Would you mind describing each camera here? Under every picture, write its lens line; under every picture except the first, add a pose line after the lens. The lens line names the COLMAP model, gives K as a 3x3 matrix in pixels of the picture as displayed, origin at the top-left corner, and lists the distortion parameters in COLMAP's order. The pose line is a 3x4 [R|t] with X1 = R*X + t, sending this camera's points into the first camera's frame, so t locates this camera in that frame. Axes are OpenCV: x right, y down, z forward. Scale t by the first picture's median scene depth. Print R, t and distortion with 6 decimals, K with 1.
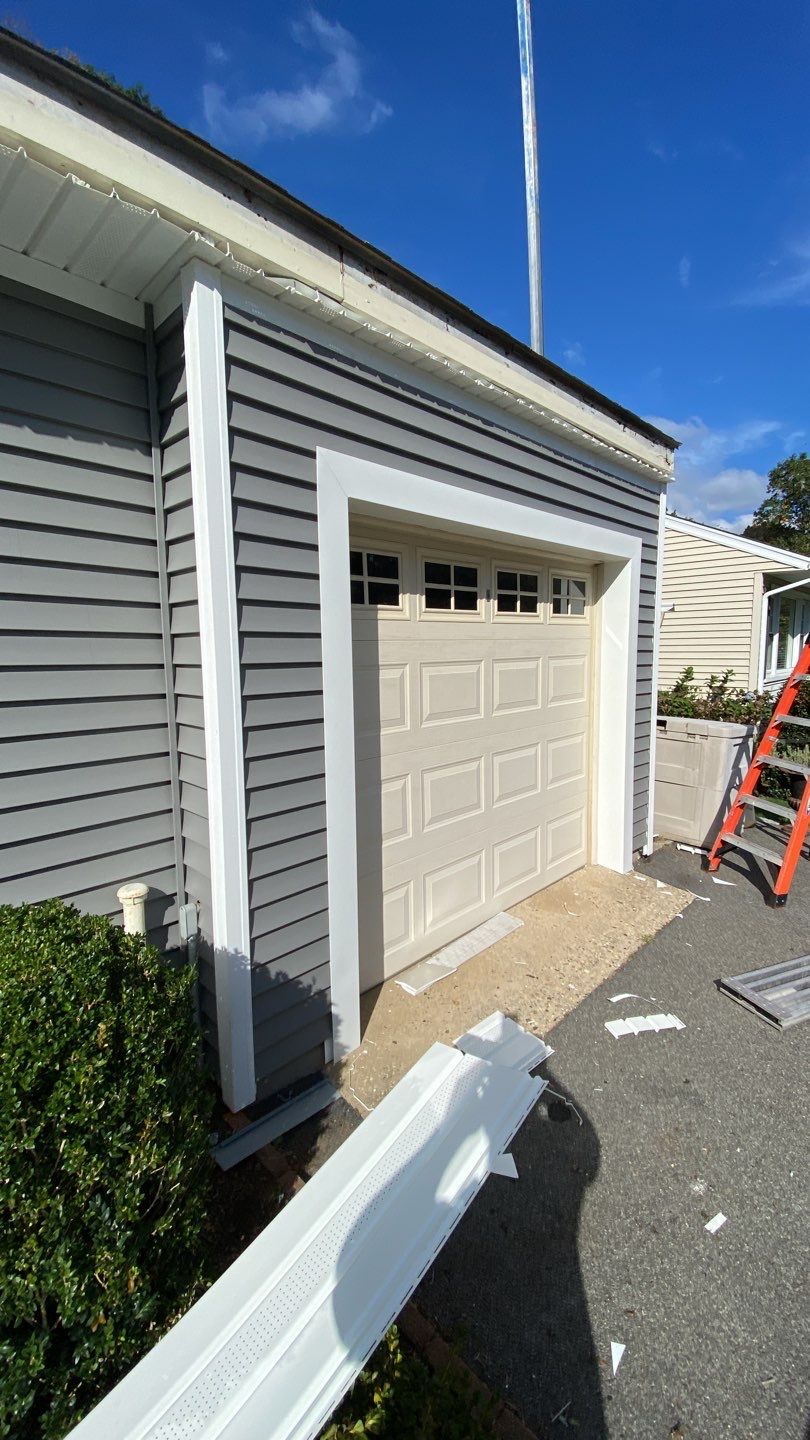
lens RADIAL K [[589.8, 0, 410.8], [0, 589.8, 717.1], [0, 0, 1]] dist [0.028266, -0.022742]
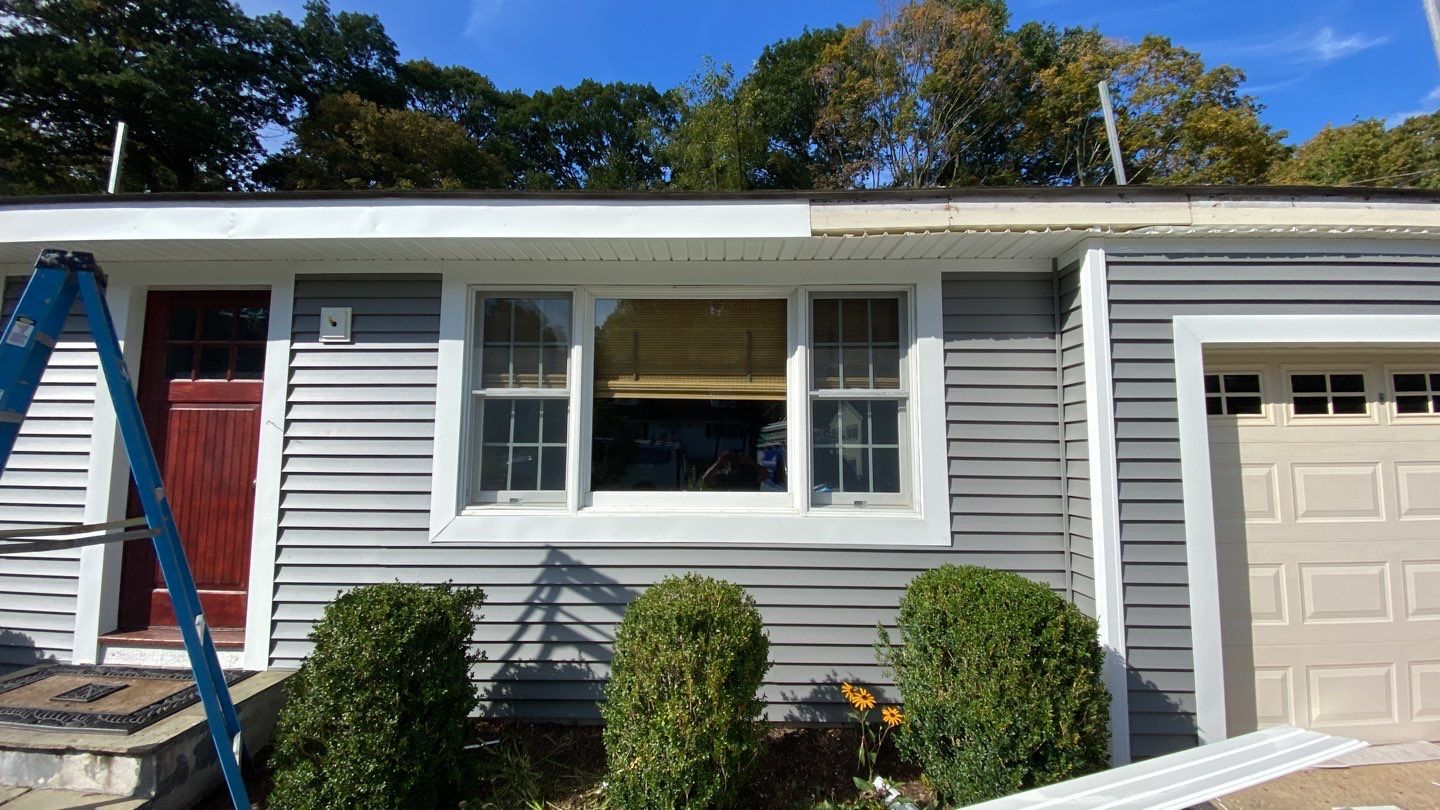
lens RADIAL K [[589.8, 0, 722.3], [0, 589.8, 410.1], [0, 0, 1]] dist [0.028266, -0.022742]
pose [[0.690753, -0.049154, -0.721418, 0.096302], [-0.089483, 0.984207, -0.152738, 0.084264], [0.717533, 0.170059, 0.675445, -0.597437]]
